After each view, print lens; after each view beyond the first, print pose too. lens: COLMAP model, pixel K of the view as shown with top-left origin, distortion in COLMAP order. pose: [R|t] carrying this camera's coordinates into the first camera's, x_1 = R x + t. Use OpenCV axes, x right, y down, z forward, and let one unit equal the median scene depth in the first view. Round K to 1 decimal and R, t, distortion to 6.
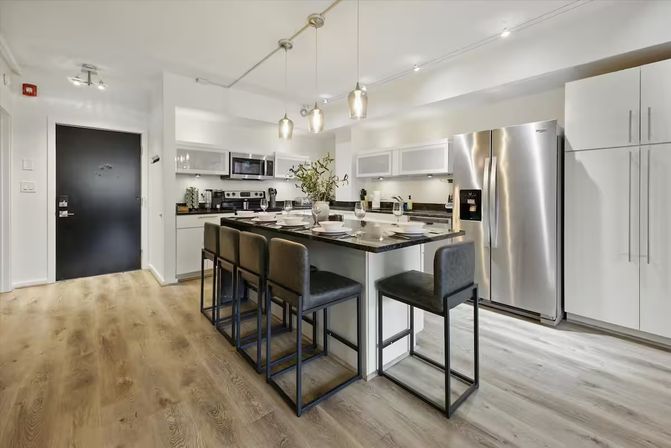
lens RADIAL K [[288.1, 0, 334.3], [0, 288.1, 196.5], [0, 0, 1]] dist [0.013799, -0.000098]
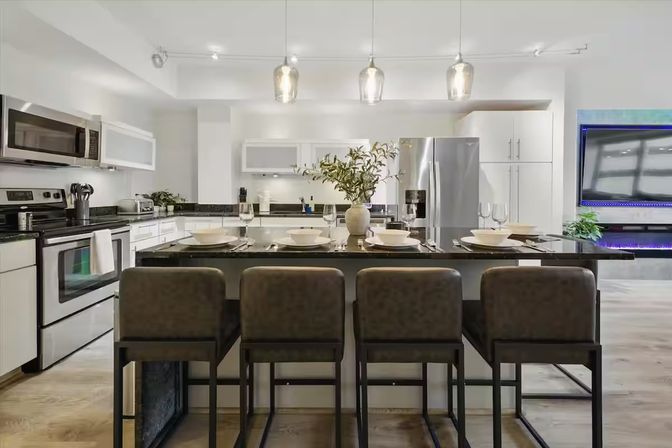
lens RADIAL K [[288.5, 0, 334.8], [0, 288.5, 196.5], [0, 0, 1]] dist [0.013799, -0.000098]
pose [[0.648845, -0.006624, 0.760892, -0.343403], [0.011931, 0.999928, -0.001469, 0.000888], [-0.760827, 0.010032, 0.648877, 0.331719]]
